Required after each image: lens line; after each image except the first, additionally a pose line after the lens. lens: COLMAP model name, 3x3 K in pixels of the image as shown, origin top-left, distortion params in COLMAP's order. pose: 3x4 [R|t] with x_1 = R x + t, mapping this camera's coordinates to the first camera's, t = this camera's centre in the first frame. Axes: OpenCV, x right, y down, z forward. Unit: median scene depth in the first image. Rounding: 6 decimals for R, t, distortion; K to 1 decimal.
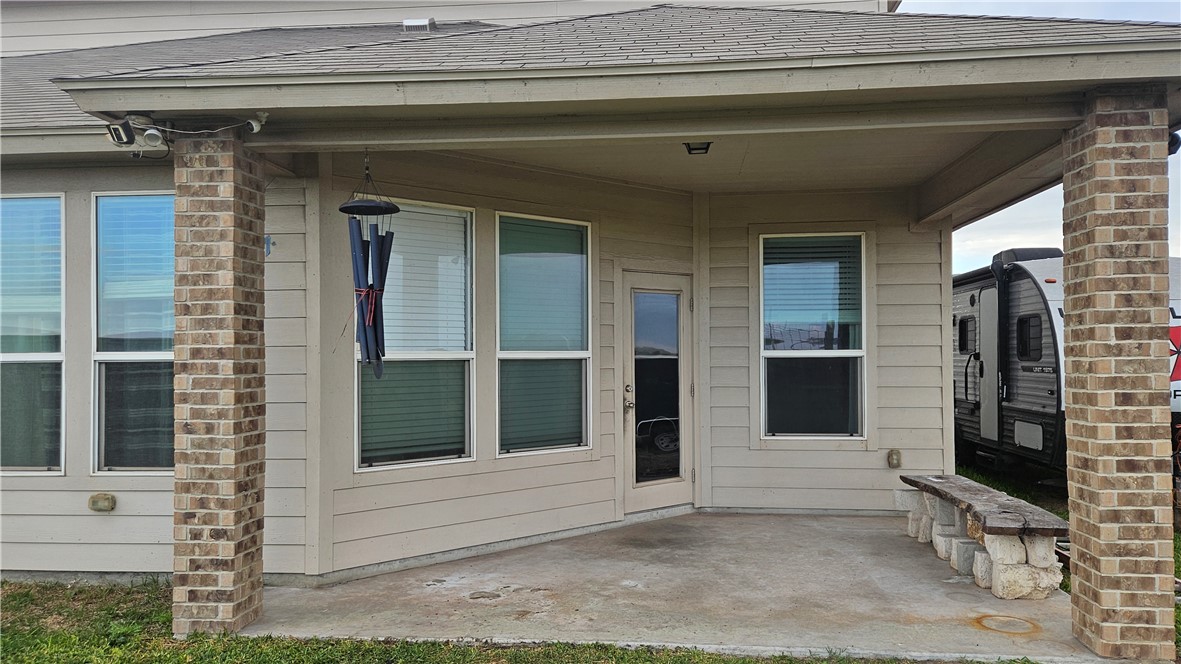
lens RADIAL K [[833.2, 0, 594.8], [0, 833.2, 334.9], [0, 0, 1]] dist [0.062628, -0.000363]
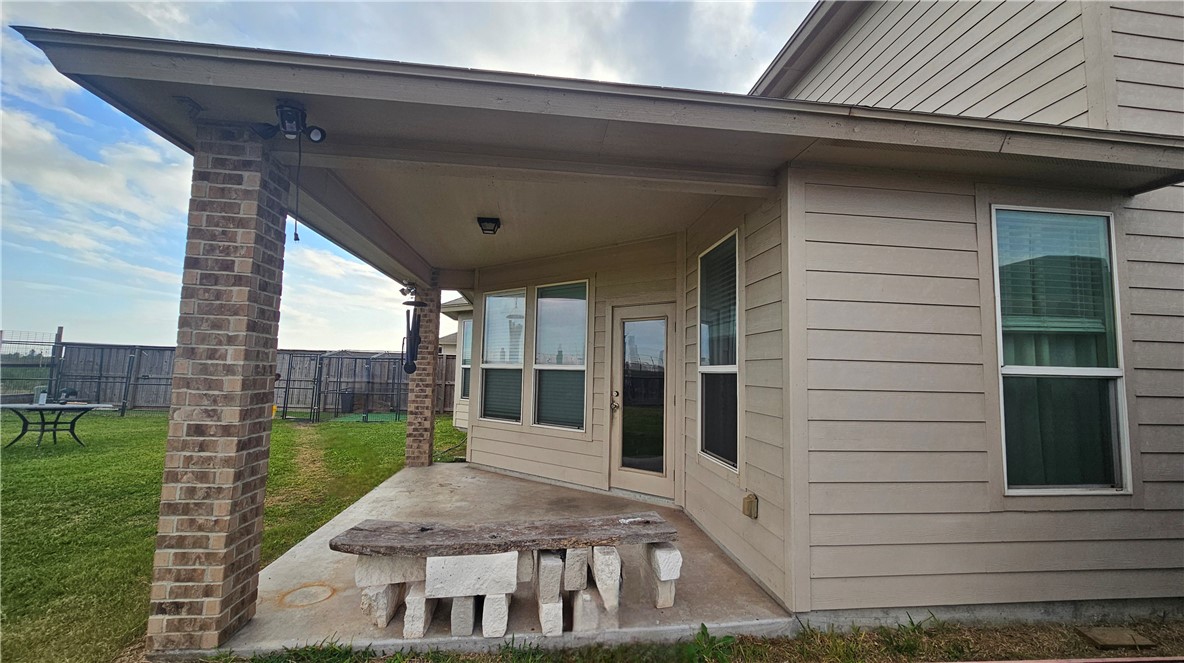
lens RADIAL K [[478.5, 0, 595.4], [0, 478.5, 332.9], [0, 0, 1]] dist [0.001838, 0.000119]
pose [[0.231807, -0.070816, -0.970181, 1.004087], [-0.003103, 0.997288, -0.073536, 0.029436], [0.972757, 0.020057, 0.230958, 0.997019]]
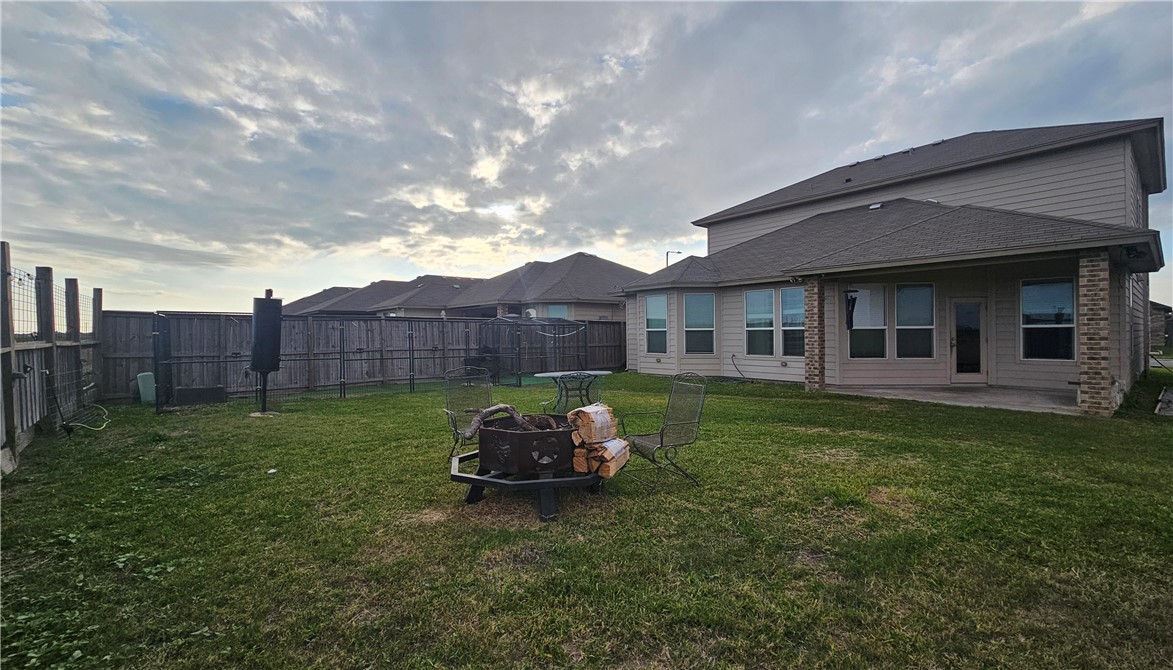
lens RADIAL K [[511.1, 0, 590.6], [0, 511.1, 332.9], [0, 0, 1]] dist [-0.002367, -0.000015]
pose [[0.717343, 0.000501, -0.696720, 0.462989], [0.021359, 0.999514, 0.022709, -0.028089], [0.696393, -0.031171, 0.716984, -1.395104]]
